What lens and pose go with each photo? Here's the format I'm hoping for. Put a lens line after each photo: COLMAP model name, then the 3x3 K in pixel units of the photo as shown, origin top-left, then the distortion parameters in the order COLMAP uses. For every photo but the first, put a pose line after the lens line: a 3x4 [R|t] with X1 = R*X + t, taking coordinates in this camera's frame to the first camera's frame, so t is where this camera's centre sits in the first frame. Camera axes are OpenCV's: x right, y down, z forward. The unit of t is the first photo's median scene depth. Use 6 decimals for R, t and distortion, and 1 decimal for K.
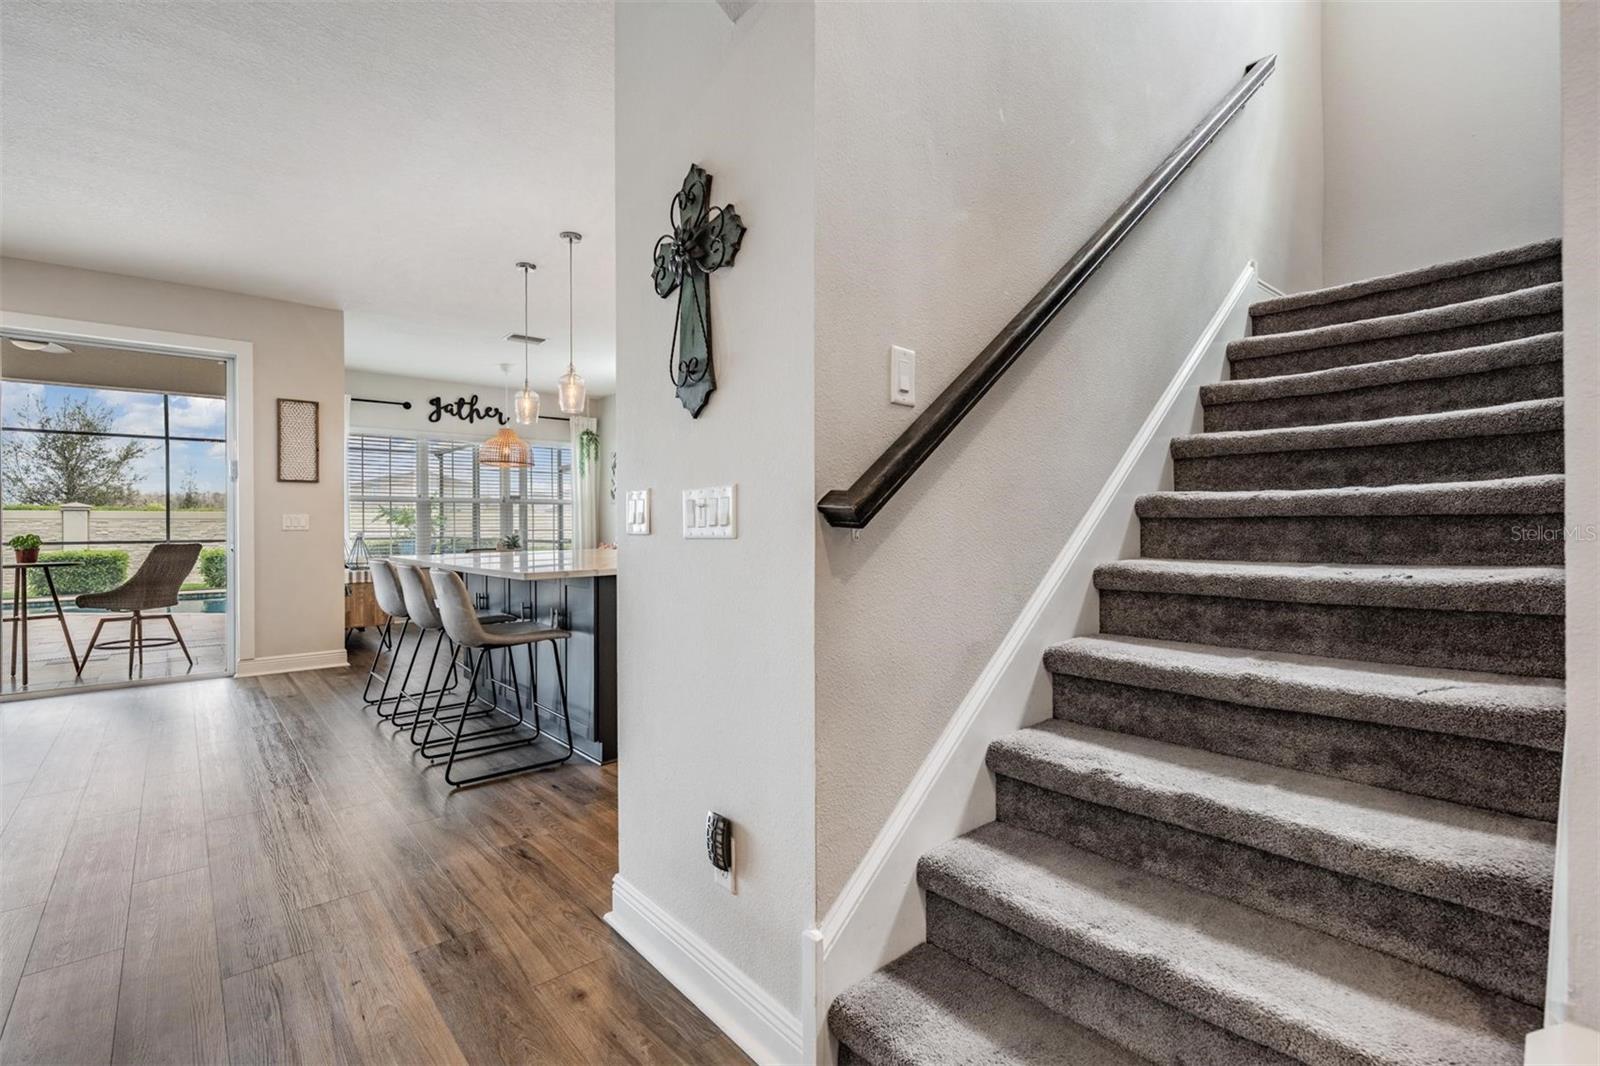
lens RADIAL K [[725.3, 0, 800.0], [0, 725.3, 523.1], [0, 0, 1]] dist [0.001548, 0.000276]
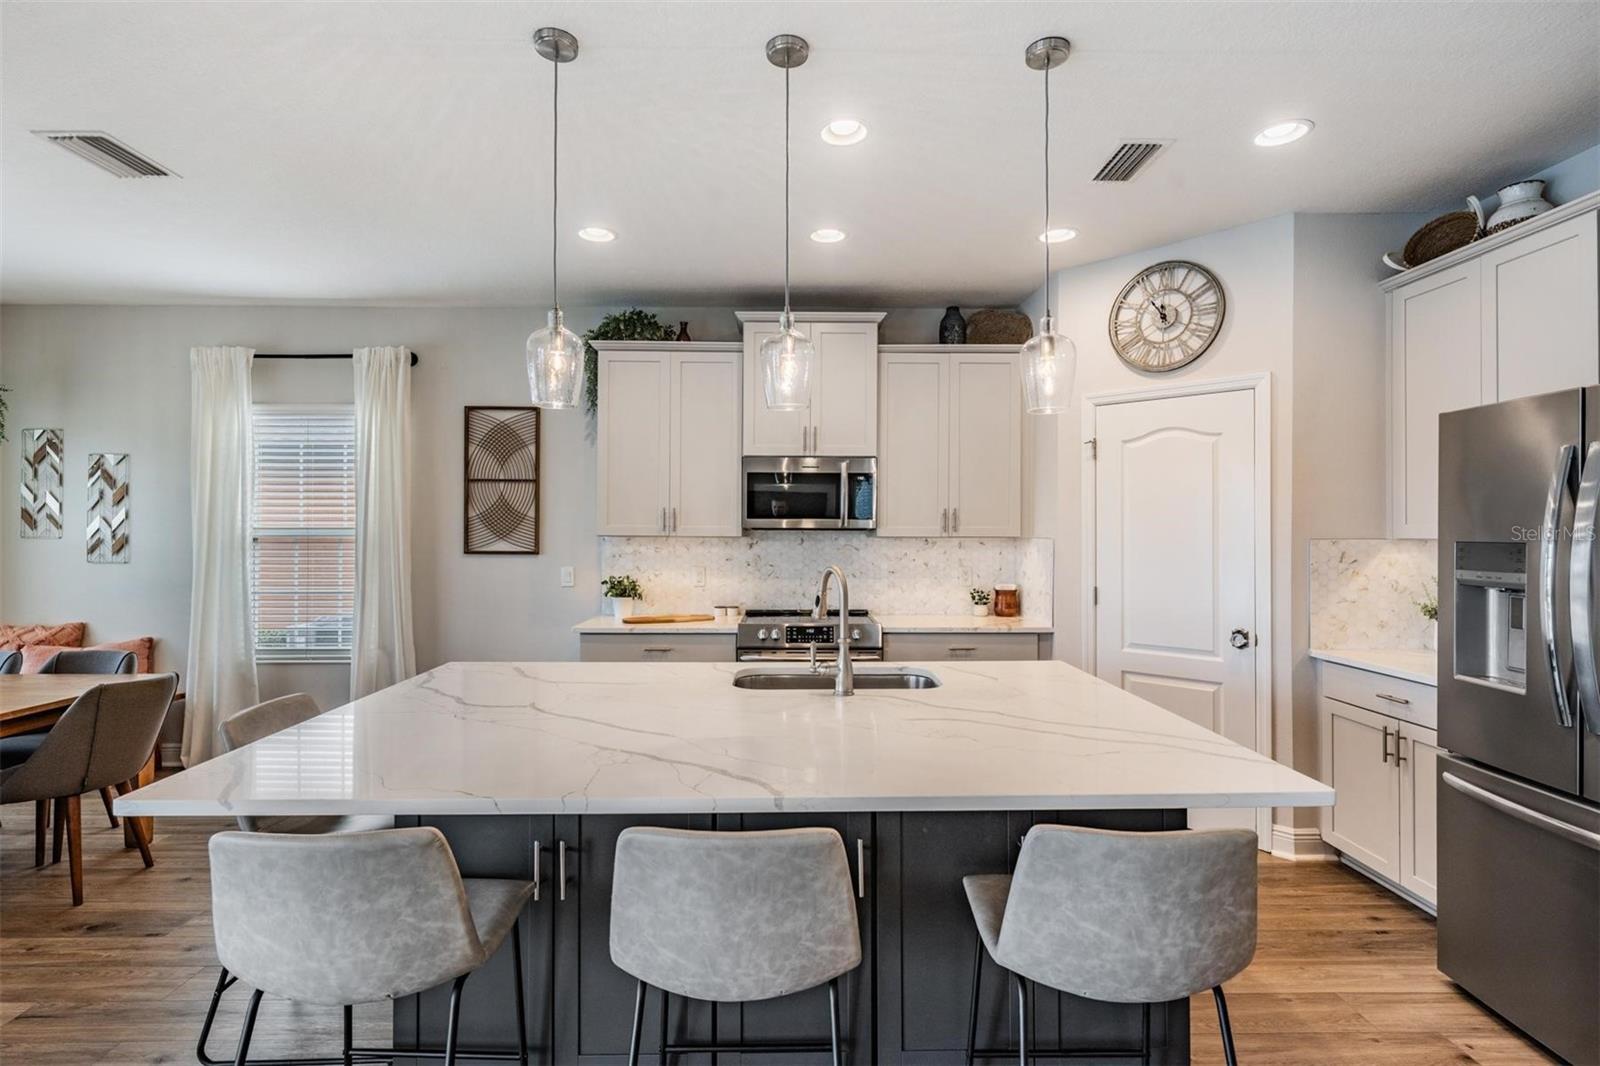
lens RADIAL K [[769.8, 0, 797.0], [0, 769.8, 528.4], [0, 0, 1]] dist [0.002106, 0.000191]
pose [[0.643464, 0.011641, 0.765388, -0.352883], [-0.007031, 0.999932, -0.009298, -0.034945], [-0.765444, 0.000601, 0.643502, 0.333132]]
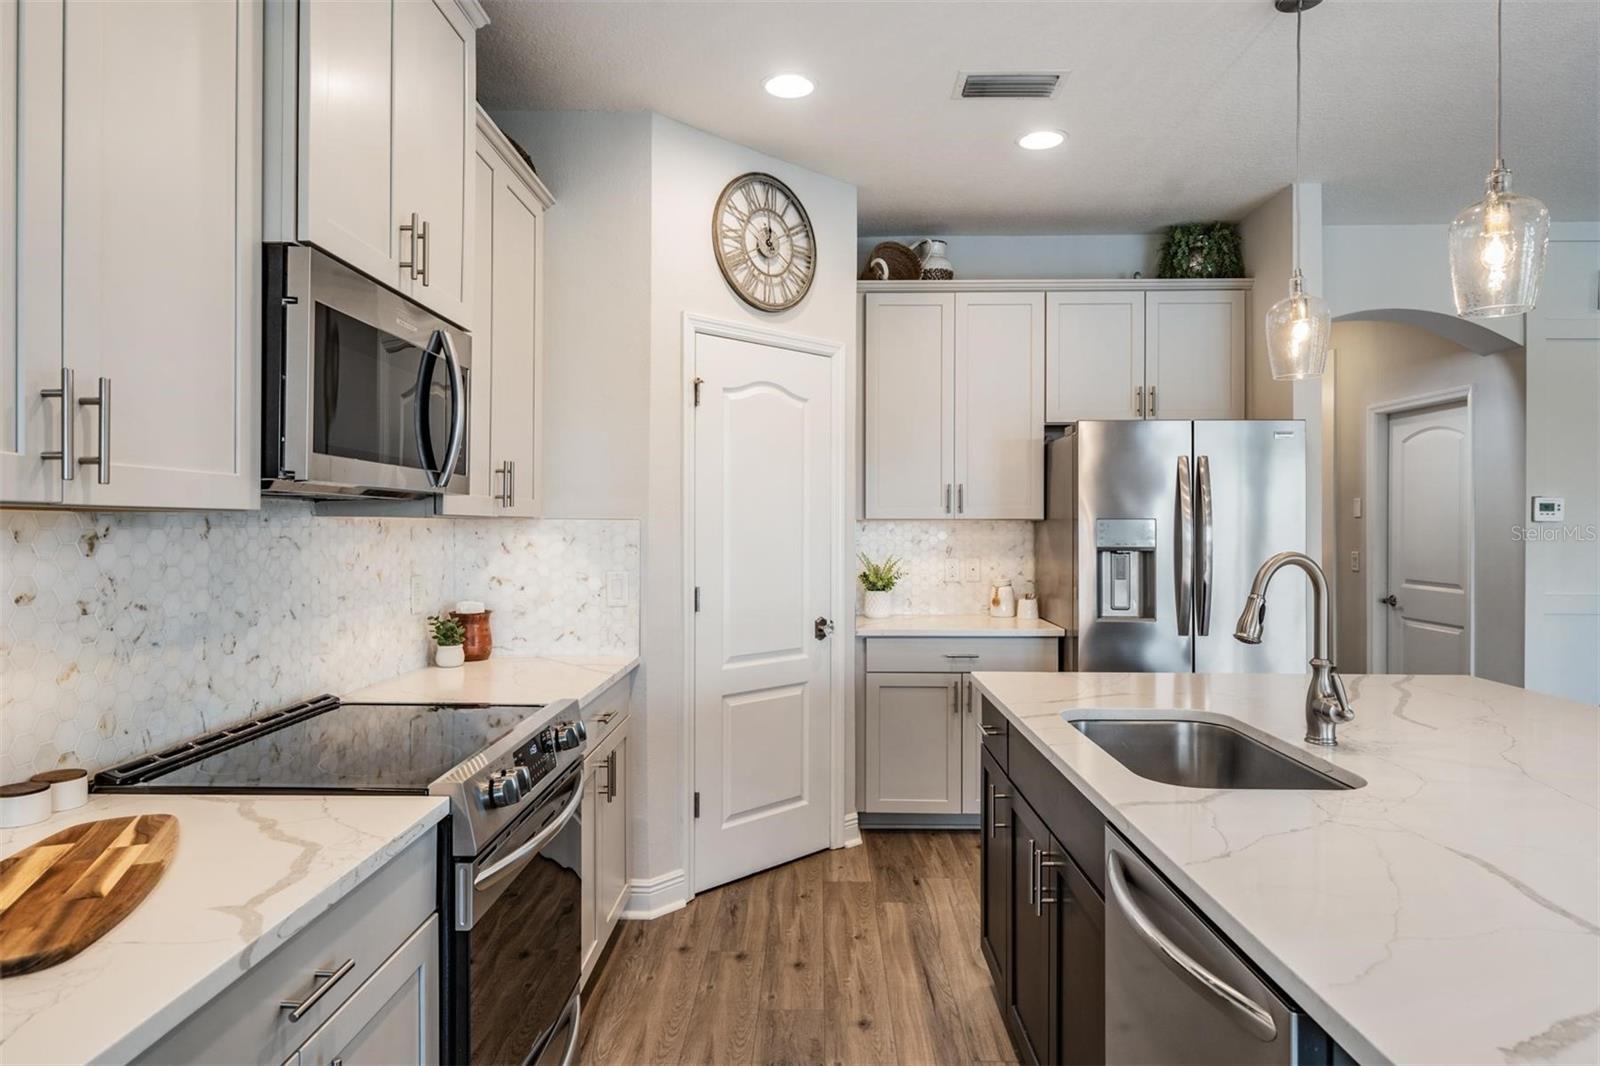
lens RADIAL K [[935.4, 0, 792.5], [0, 935.4, 526.4], [0, 0, 1]] dist [0.004261, -0.000276]
pose [[-0.738857, 0.004762, 0.673845, -0.181234], [0.003382, 0.999989, -0.003359, -0.029711], [-0.673853, -0.000203, -0.738865, 0.763085]]
